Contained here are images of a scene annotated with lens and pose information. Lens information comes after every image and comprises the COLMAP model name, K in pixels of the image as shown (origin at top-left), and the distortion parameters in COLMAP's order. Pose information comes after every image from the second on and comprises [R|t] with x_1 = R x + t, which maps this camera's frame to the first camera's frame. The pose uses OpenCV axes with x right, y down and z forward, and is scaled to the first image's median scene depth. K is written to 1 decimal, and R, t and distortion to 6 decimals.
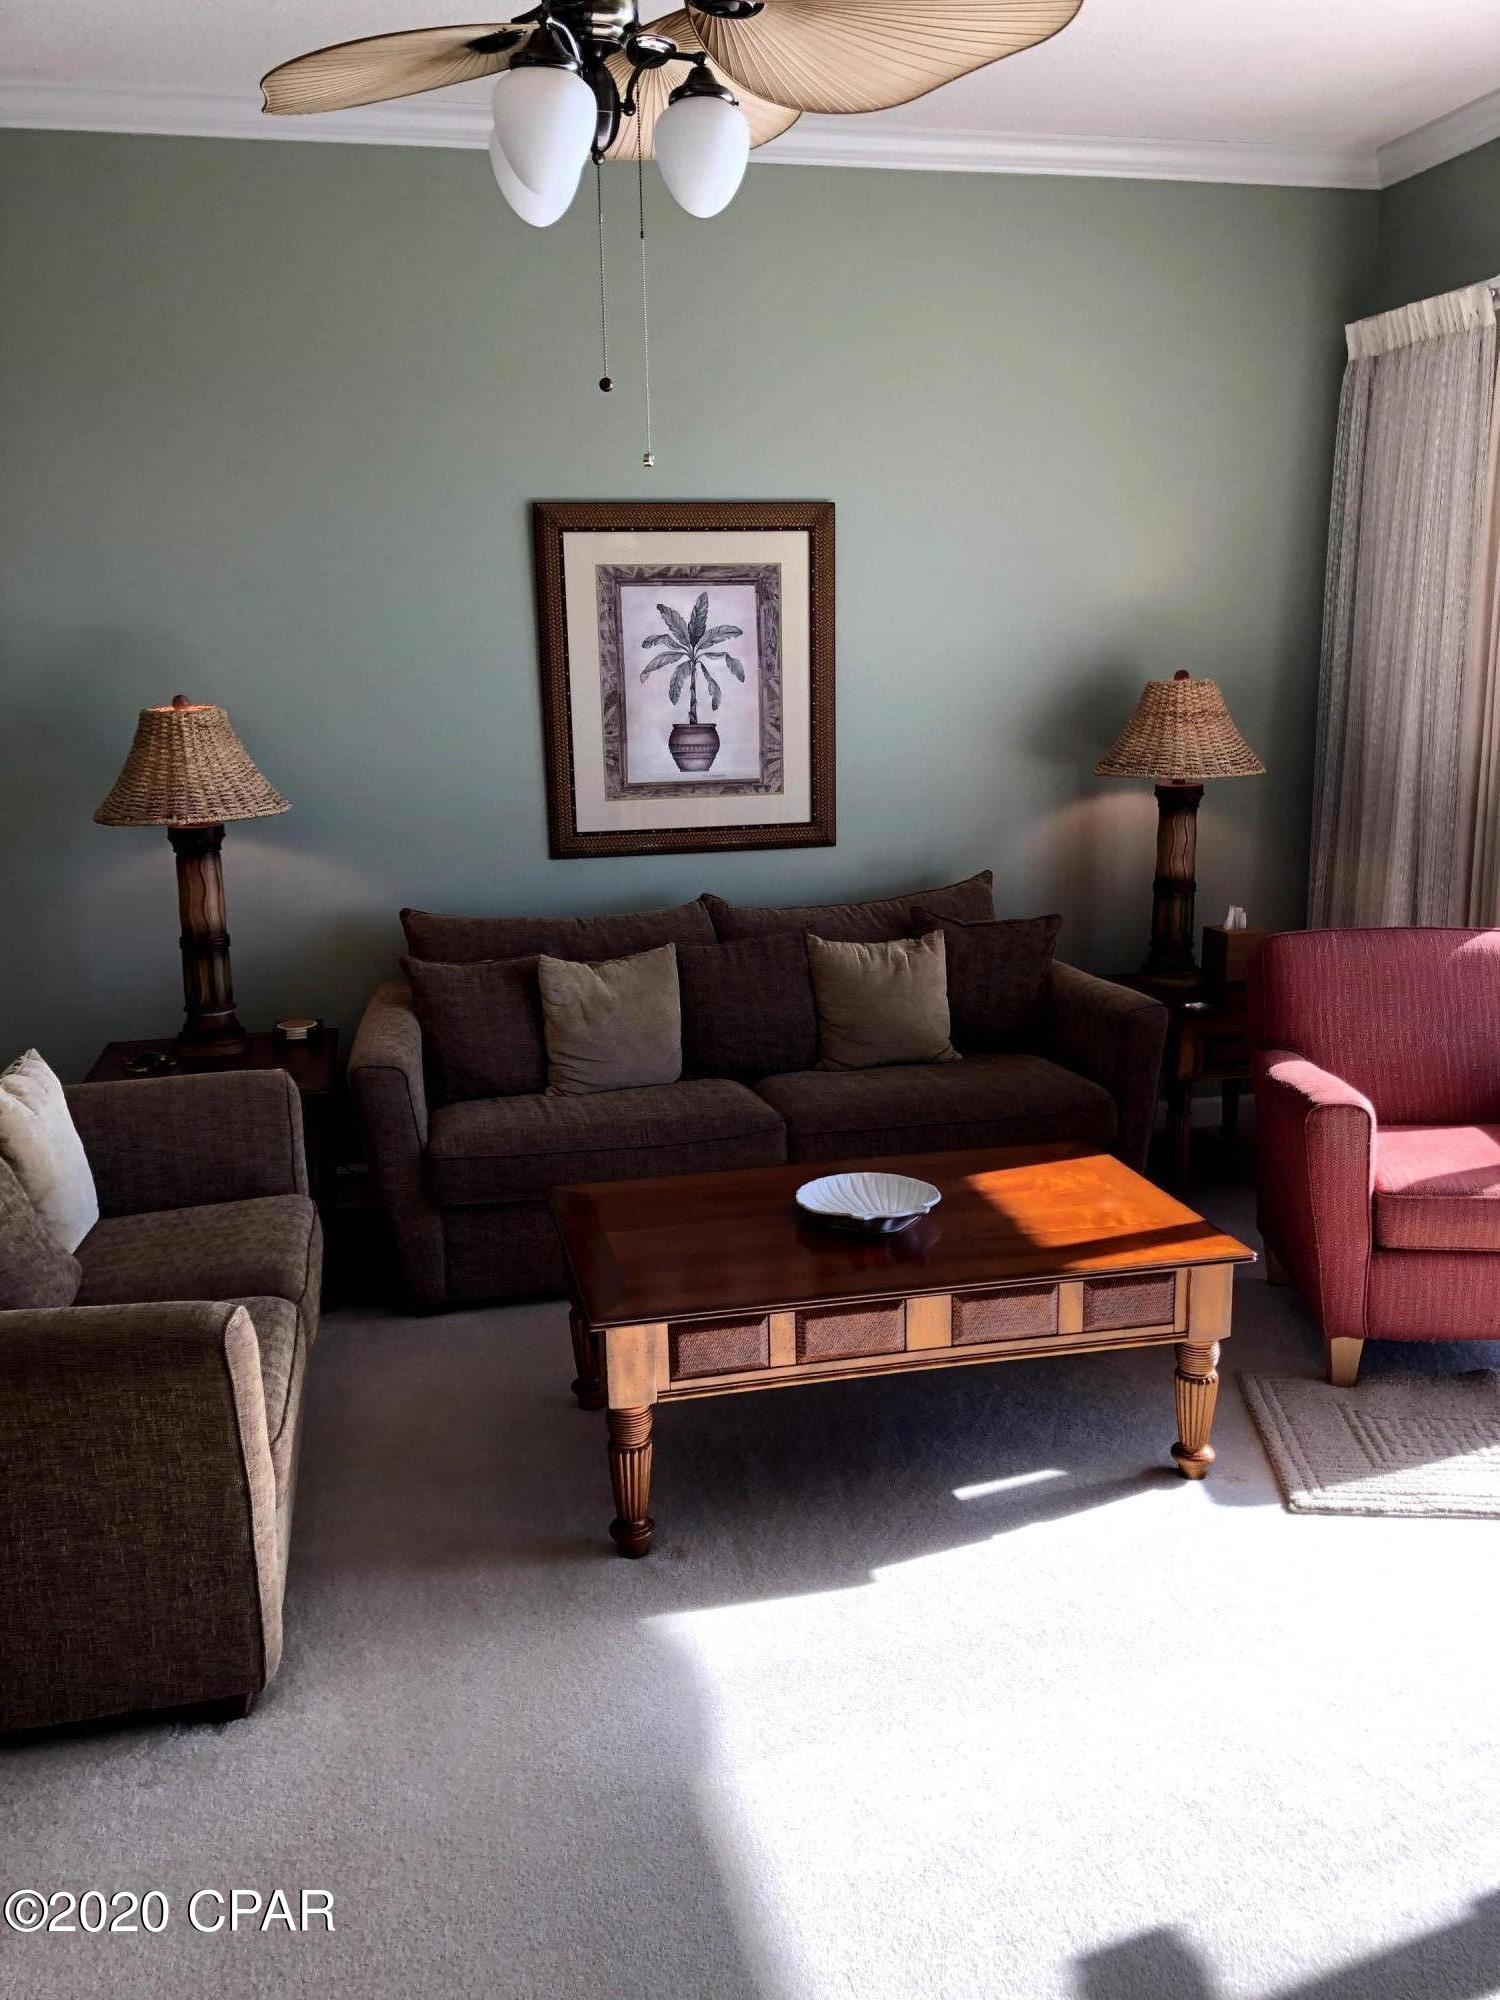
lens RADIAL K [[1645.1, 0, 748.8], [0, 1645.1, 1009.3], [0, 0, 1]] dist [0.078810, -0.196131]
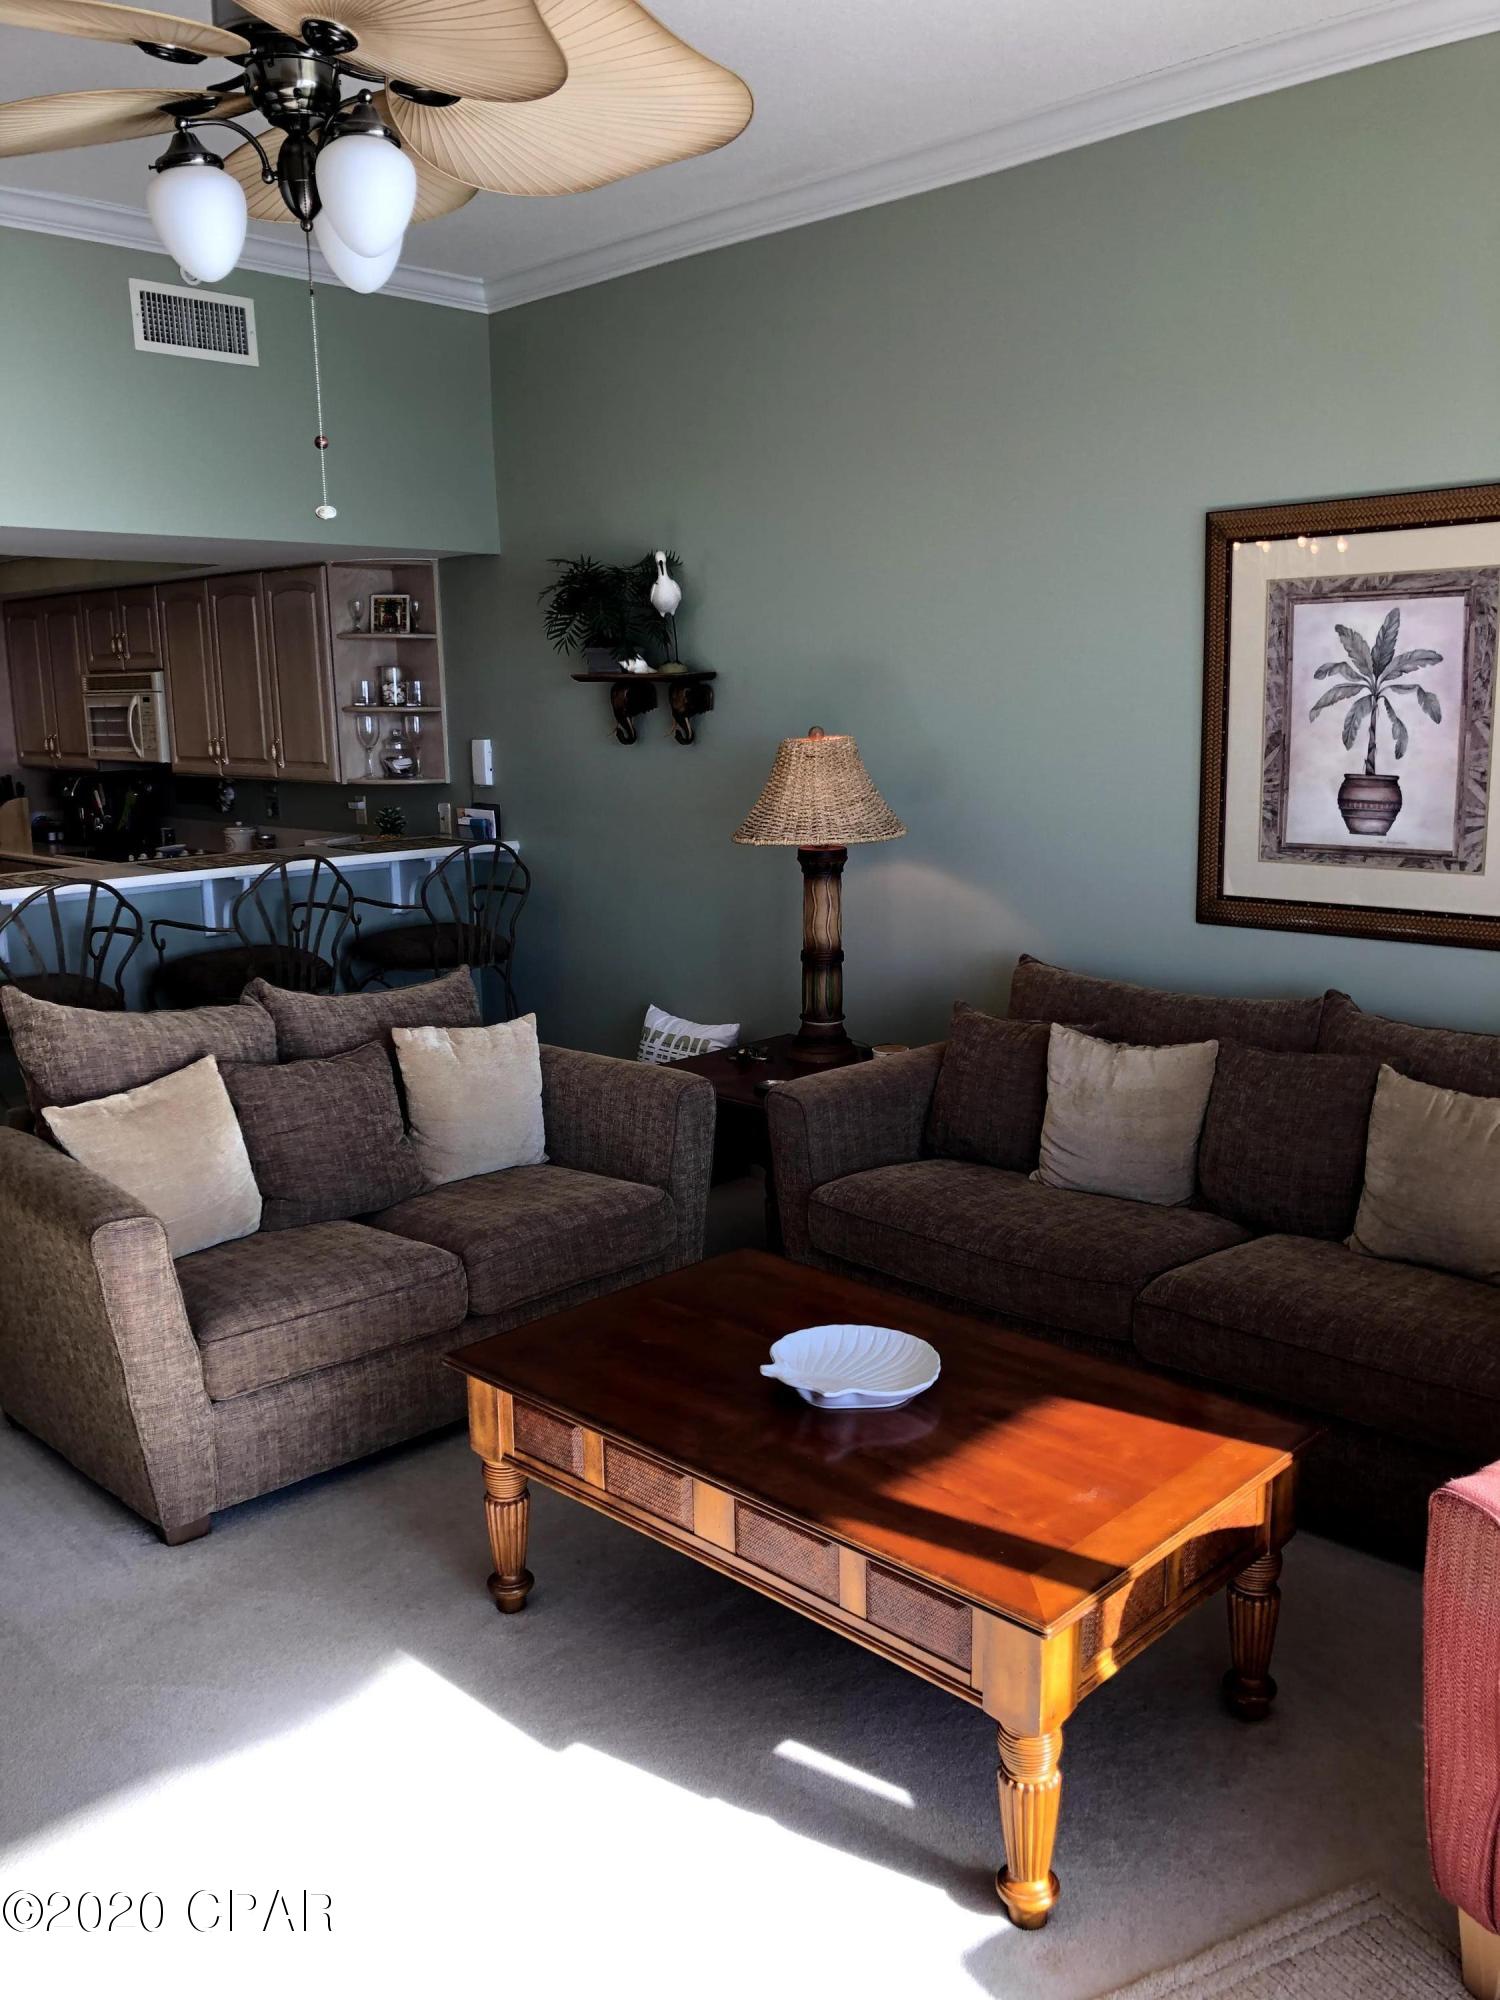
lens RADIAL K [[1633.3, 0, 750.0], [0, 1633.3, 1000.0], [0, 0, 1]] dist [0.074240, -0.158052]
pose [[0.546330, 0.166475, -0.820859, 0.535701], [-0.173280, 0.981311, 0.083687, -0.095089], [0.819449, 0.096517, 0.564967, 0.376517]]
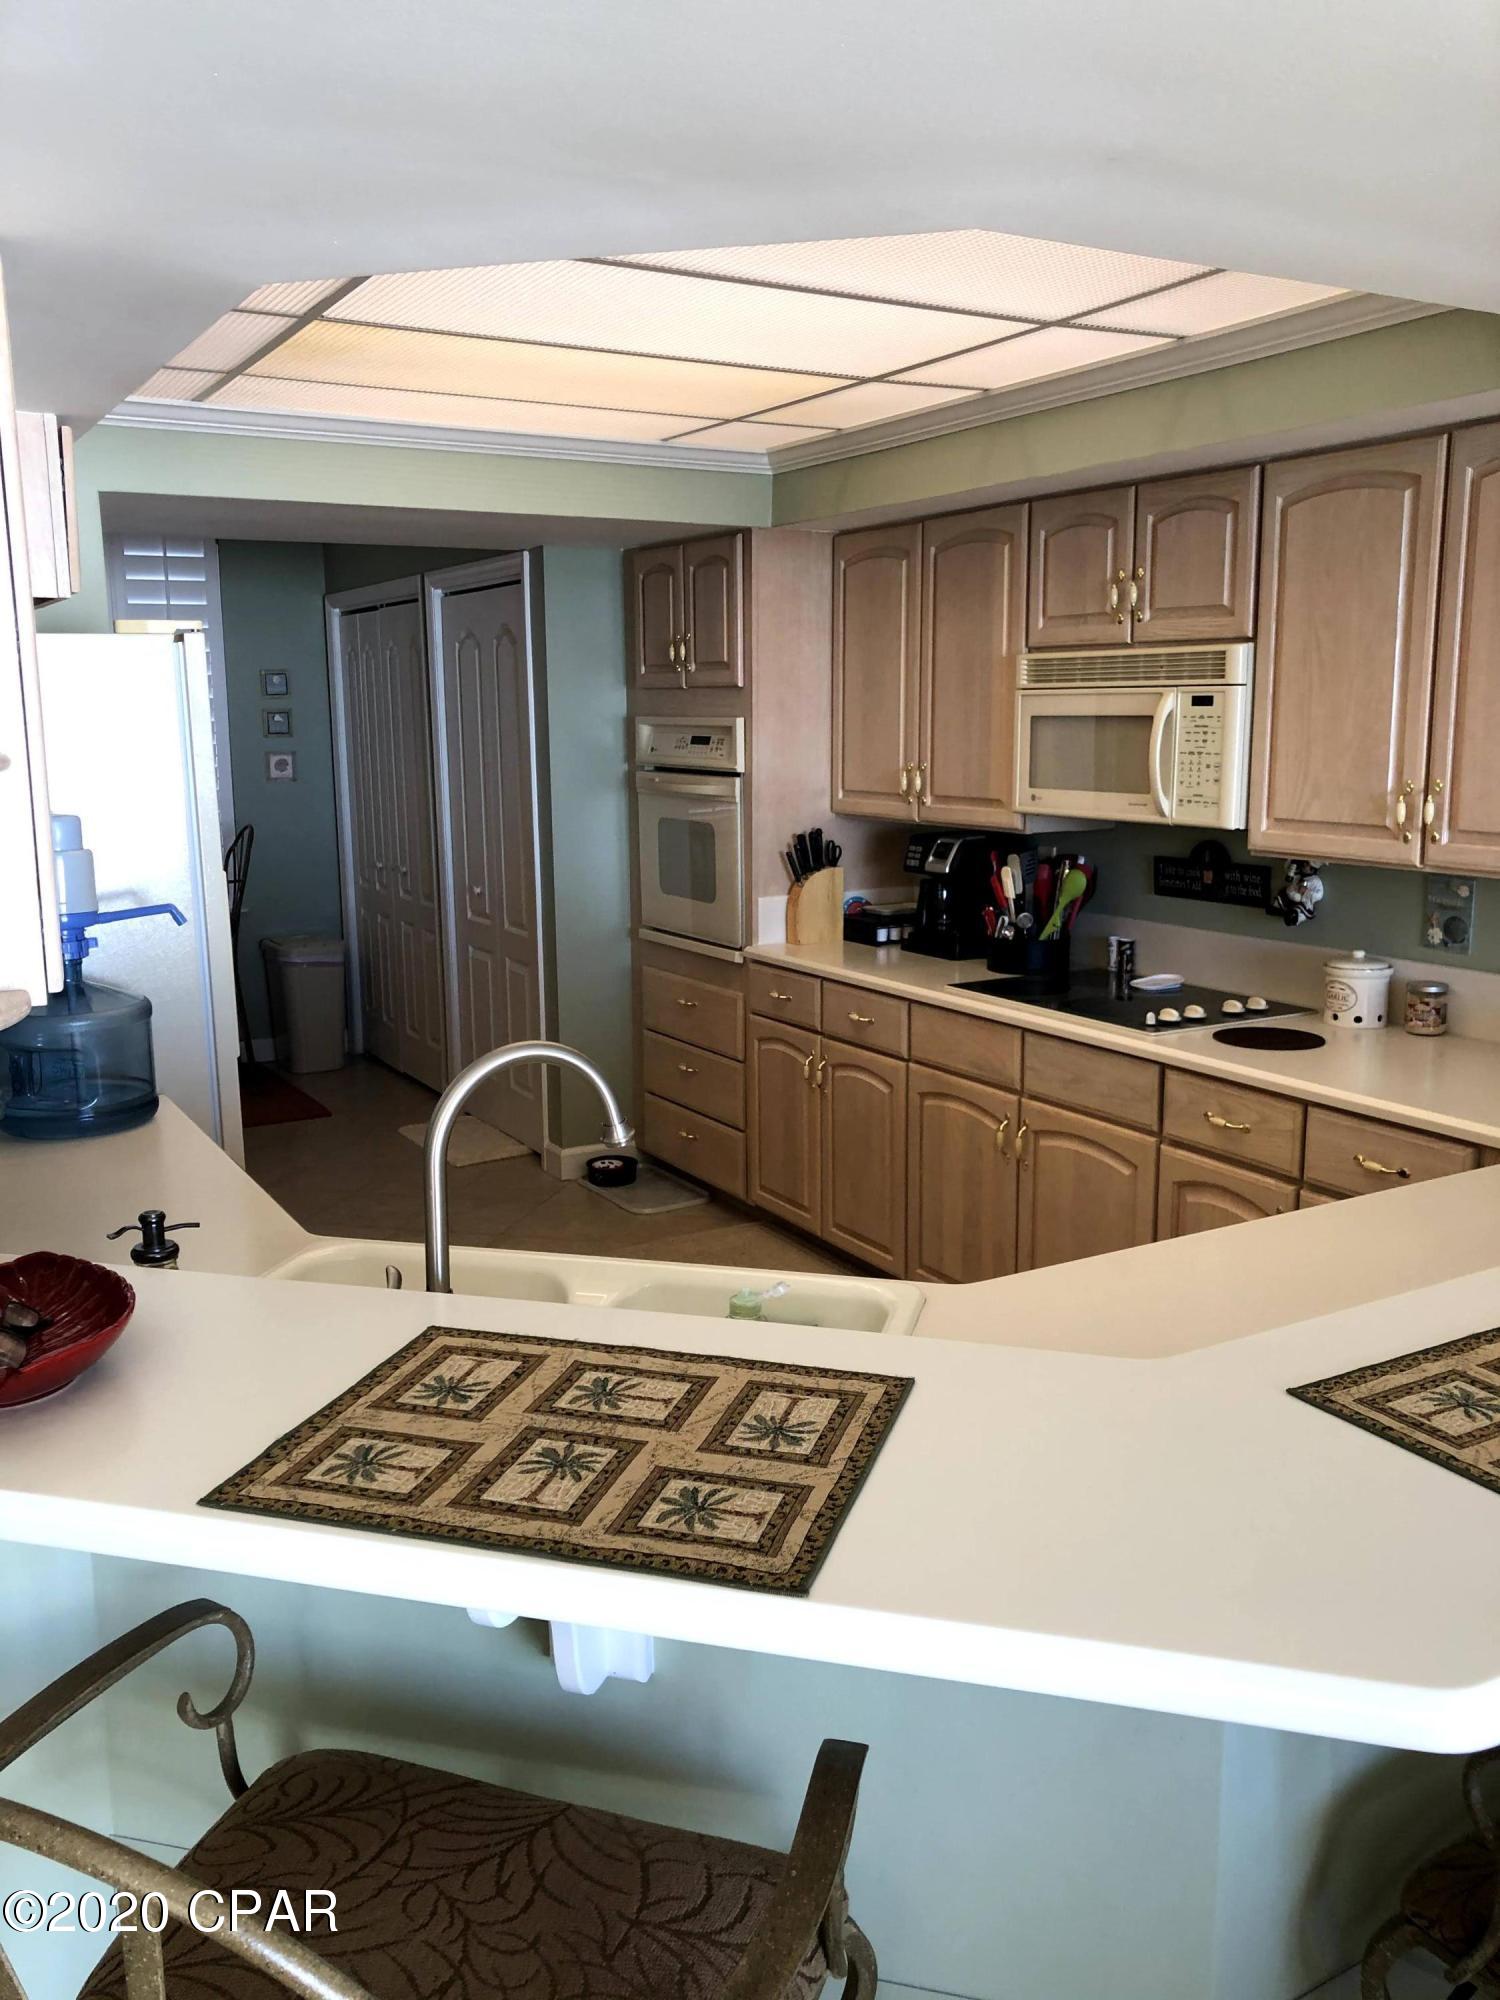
lens RADIAL K [[1645.1, 0, 748.8], [0, 1645.1, 1009.3], [0, 0, 1]] dist [0.078810, -0.196131]
pose [[0.300678, 0.190874, -0.934430, -0.517132], [-0.200782, 0.970479, 0.133630, -0.062299], [0.932351, 0.147438, 0.330126, 0.323205]]
